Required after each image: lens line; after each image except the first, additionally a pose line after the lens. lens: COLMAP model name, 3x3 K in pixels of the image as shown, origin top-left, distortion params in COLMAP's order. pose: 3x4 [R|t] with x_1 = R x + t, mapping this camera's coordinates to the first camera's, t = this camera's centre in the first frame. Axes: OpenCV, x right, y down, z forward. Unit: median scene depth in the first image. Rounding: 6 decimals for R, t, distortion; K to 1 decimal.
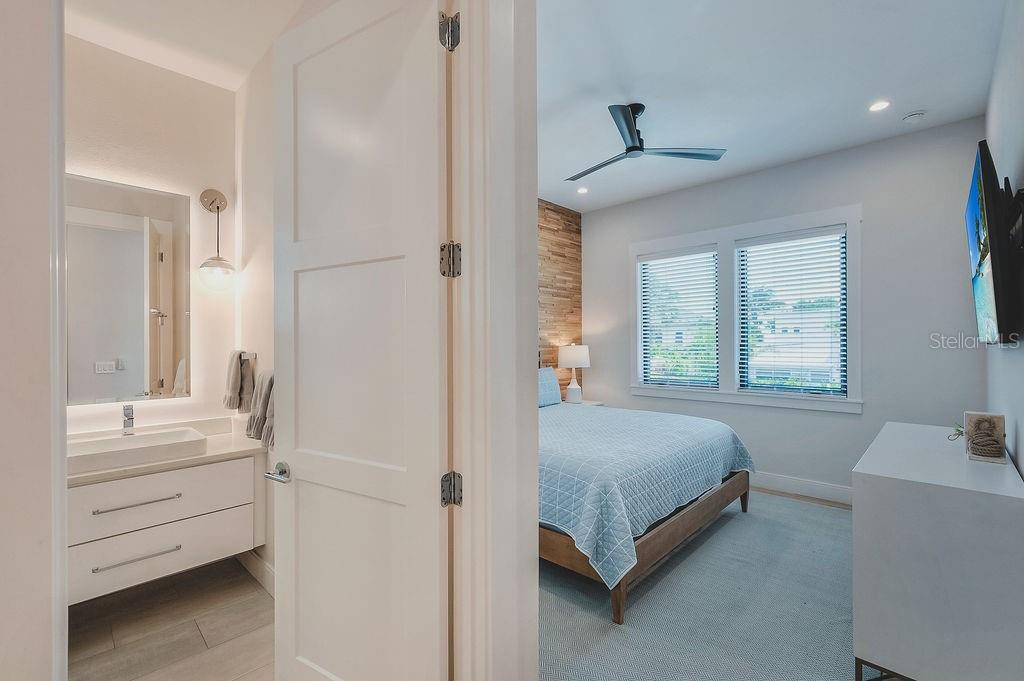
lens RADIAL K [[454.3, 0, 516.2], [0, 454.3, 332.8], [0, 0, 1]] dist [0.019439, 0.000485]
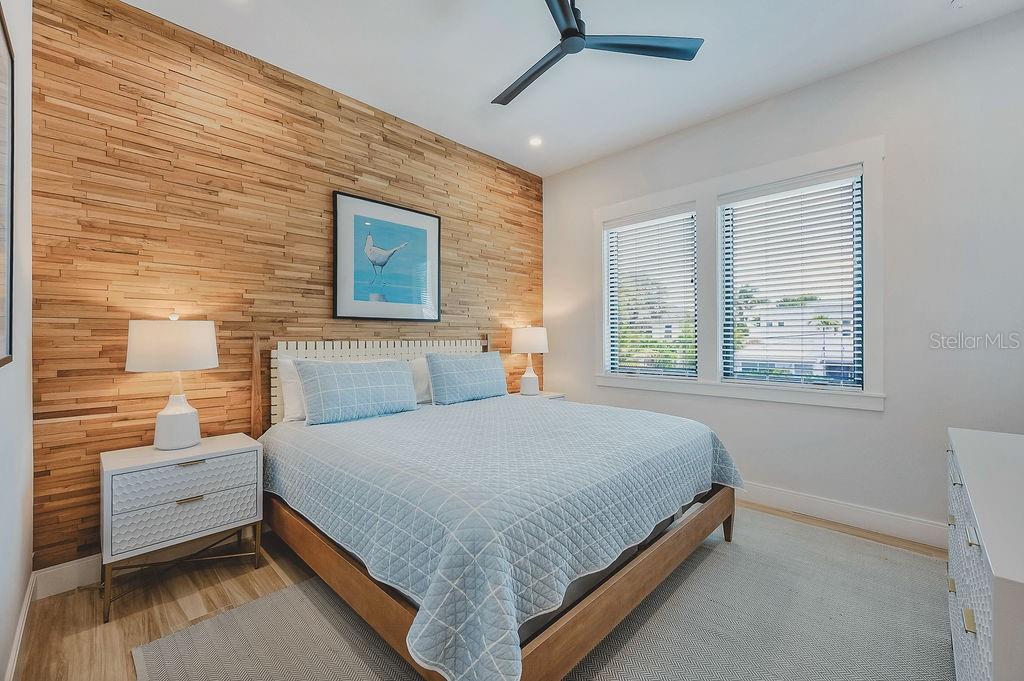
lens RADIAL K [[420.2, 0, 508.6], [0, 420.2, 327.1], [0, 0, 1]] dist [0.004188, -0.000332]
pose [[0.999747, 0.002888, -0.022317, 0.103755], [-0.002936, 0.999993, -0.002120, 0.028412], [0.022311, 0.002185, 0.999749, 0.203462]]
